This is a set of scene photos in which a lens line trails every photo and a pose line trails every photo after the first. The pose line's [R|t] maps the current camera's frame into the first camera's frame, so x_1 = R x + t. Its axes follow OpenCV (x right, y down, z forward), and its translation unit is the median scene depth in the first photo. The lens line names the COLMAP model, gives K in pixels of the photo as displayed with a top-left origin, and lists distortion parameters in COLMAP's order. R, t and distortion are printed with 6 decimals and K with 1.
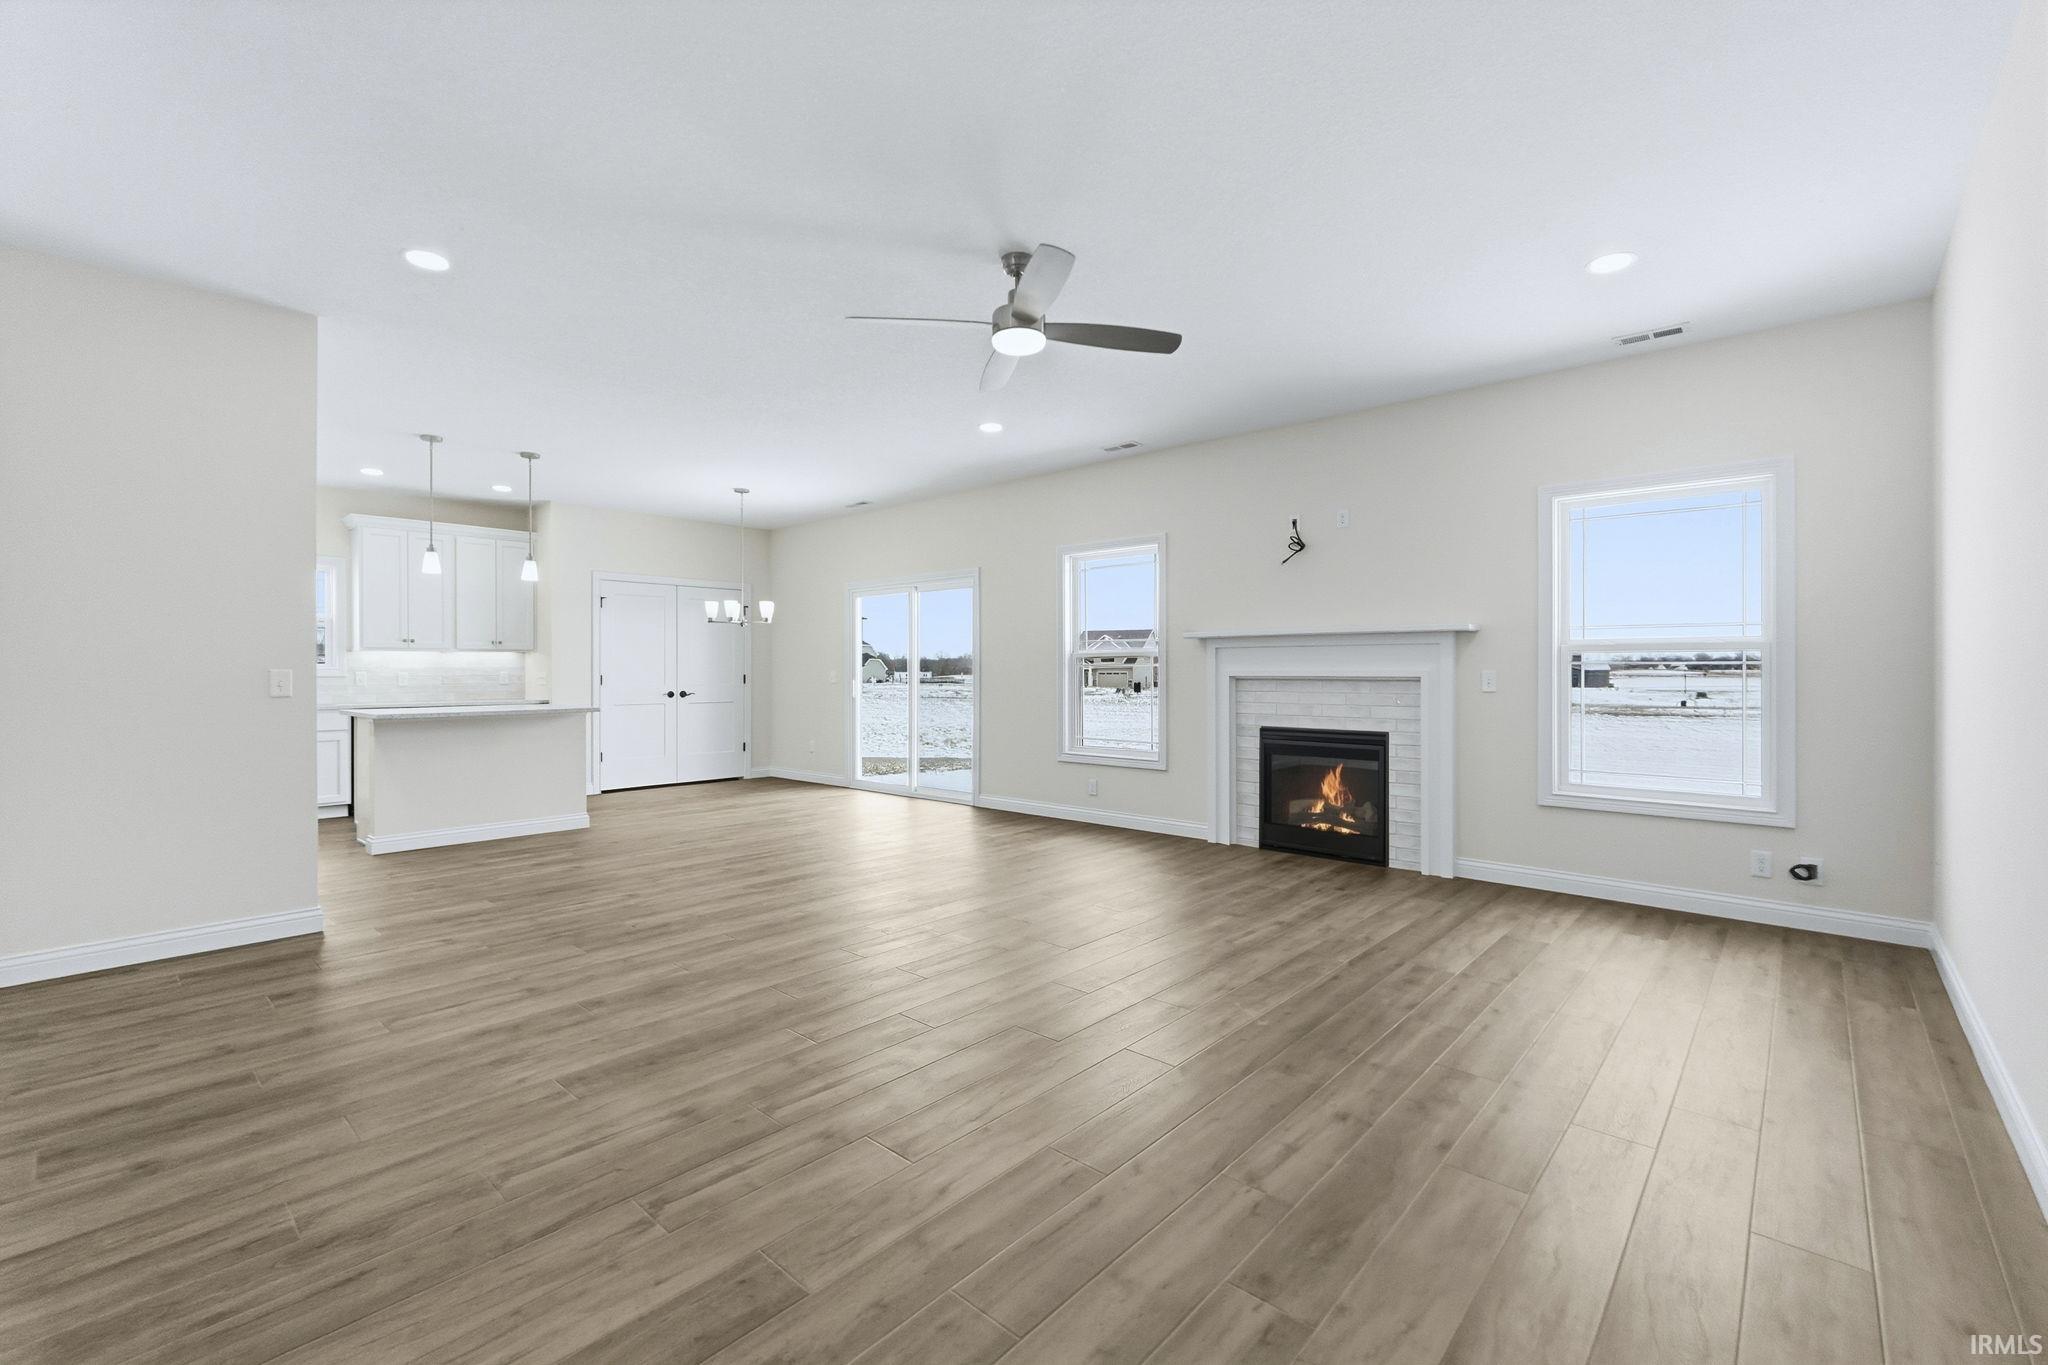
lens RADIAL K [[860.8, 0, 1008.9], [0, 860.8, 670.5], [0, 0, 1]] dist [0.000557, 0.000408]
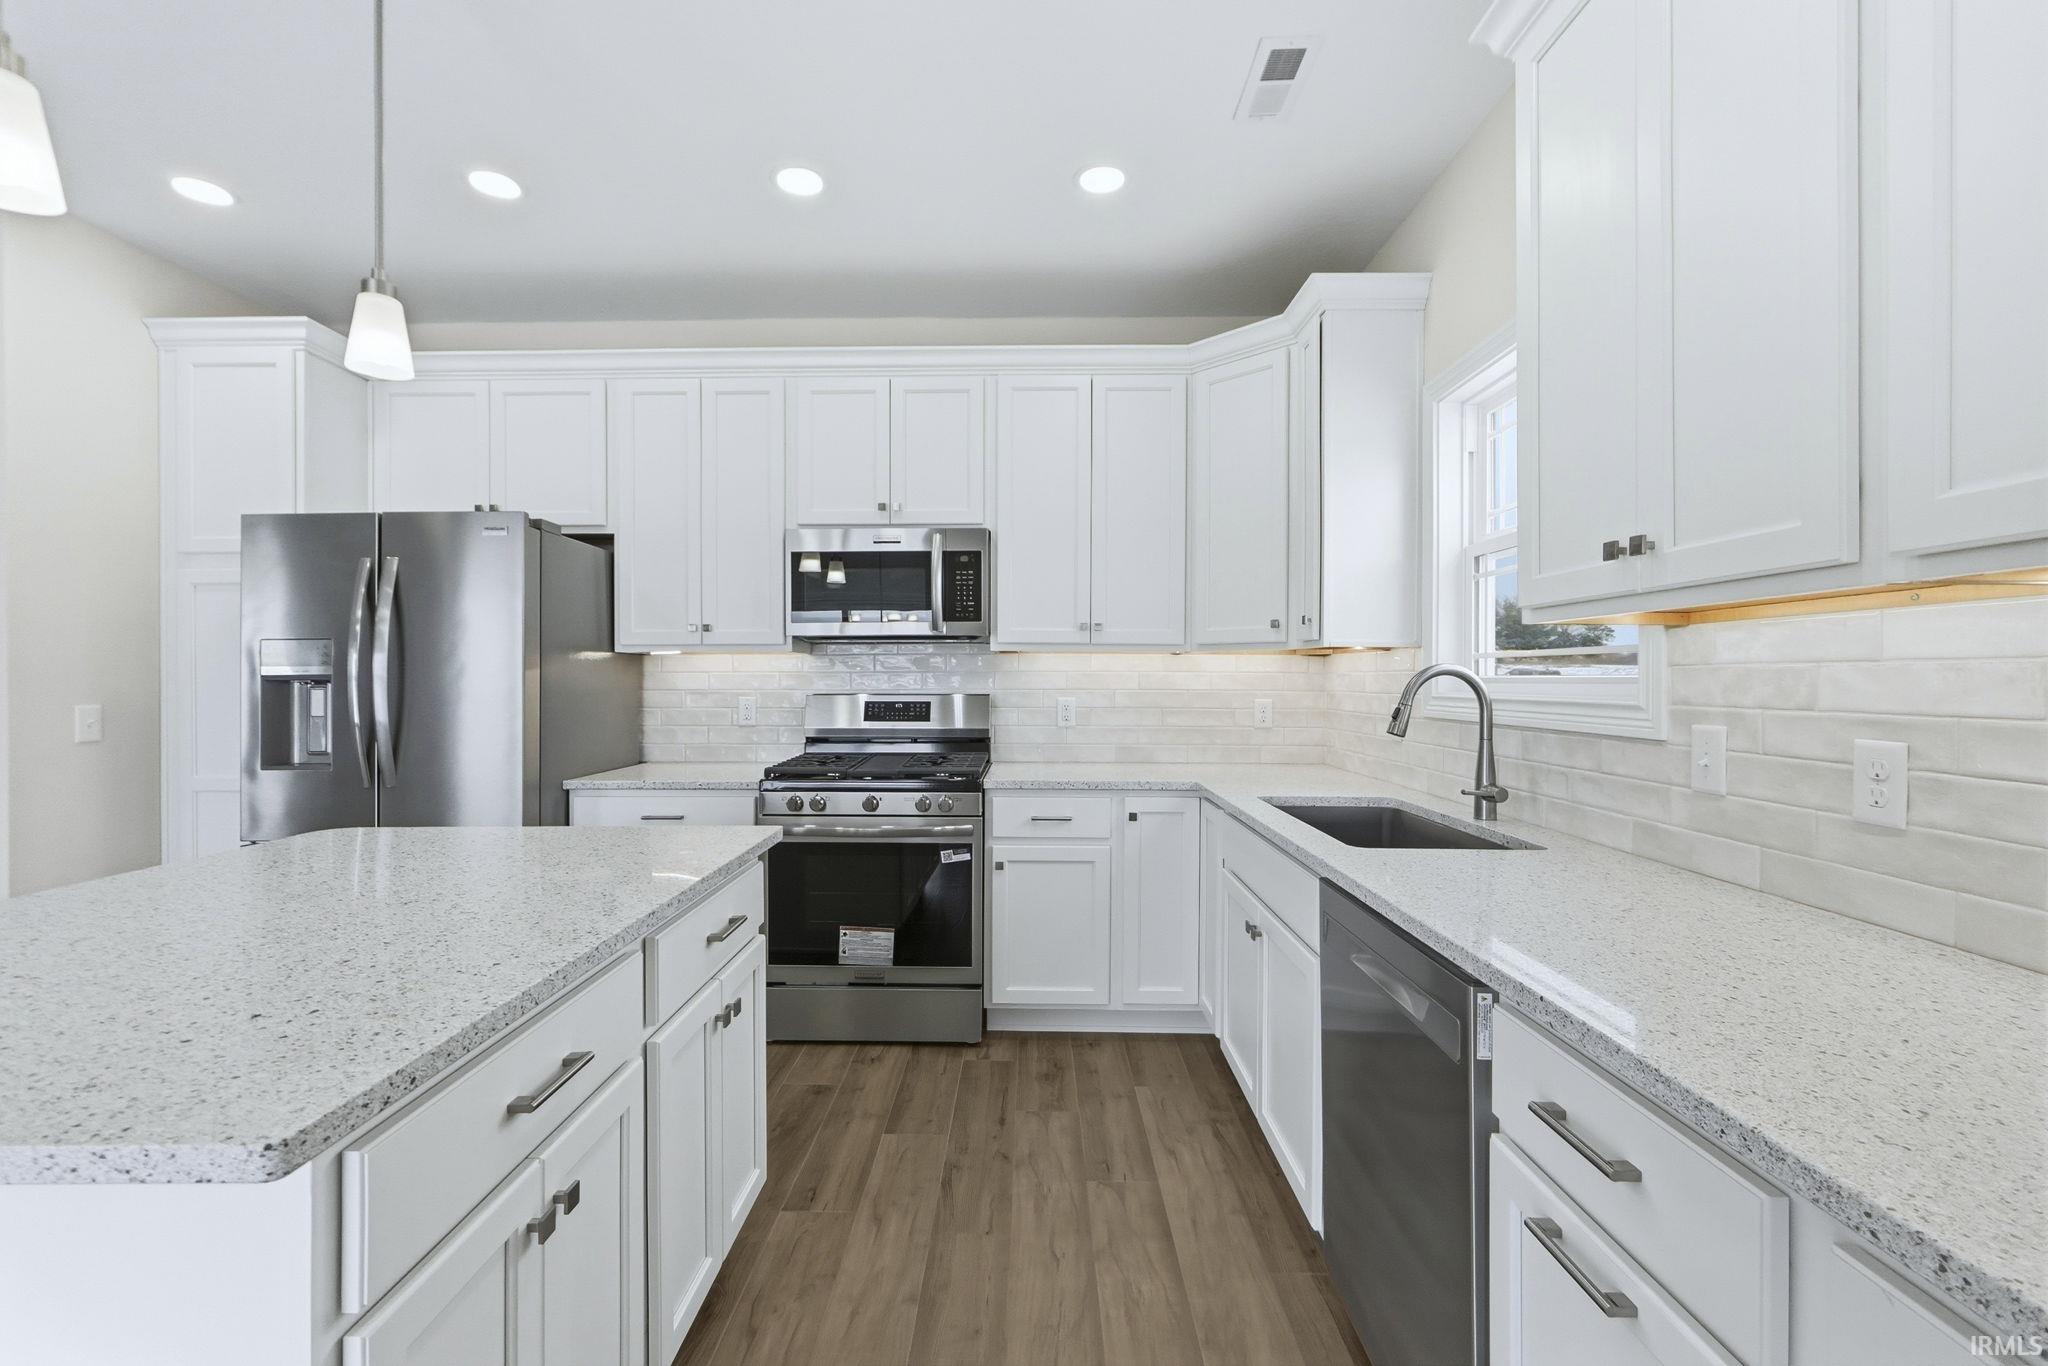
lens RADIAL K [[860.8, 0, 1014.4], [0, 860.8, 680.0], [0, 0, 1]] dist [0.000557, 0.000408]
pose [[-0.739190, 0.011107, -0.673406, -0.718677], [0.011870, 0.999924, 0.003462, -0.016845], [0.673393, -0.005434, -0.739265, 1.516223]]
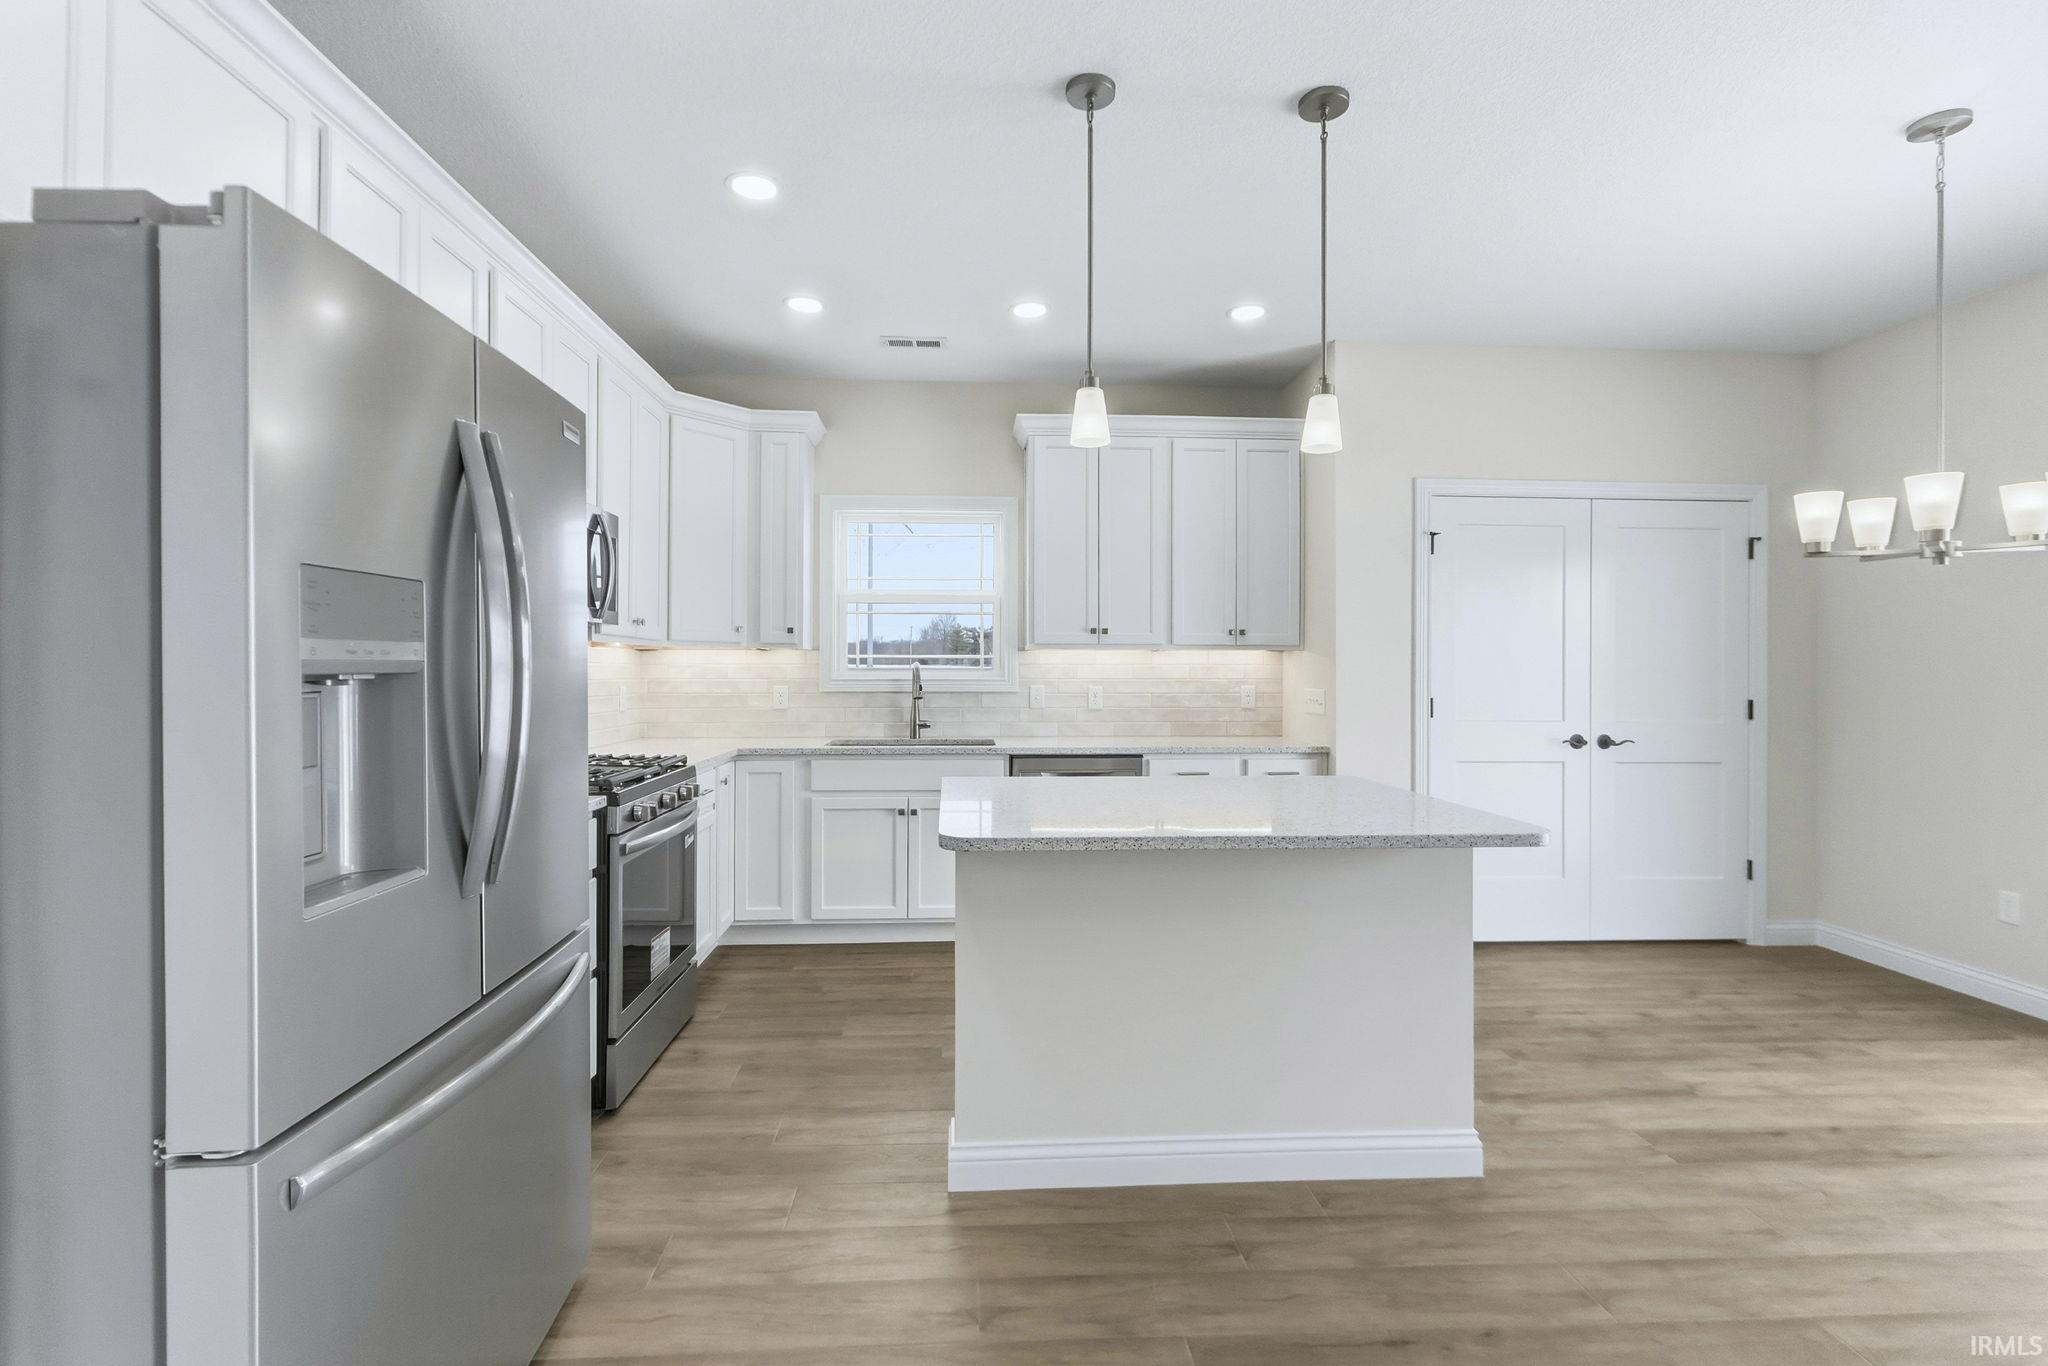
lens RADIAL K [[911.1, 0, 1014.5], [0, 911.1, 661.7], [0, 0, 1]] dist [0.000918, 0.001353]
pose [[0.727175, 0.006270, -0.686423, -0.475393], [-0.003231, 0.999978, 0.005710, -0.026629], [0.686444, -0.001935, 0.727180, 0.765901]]
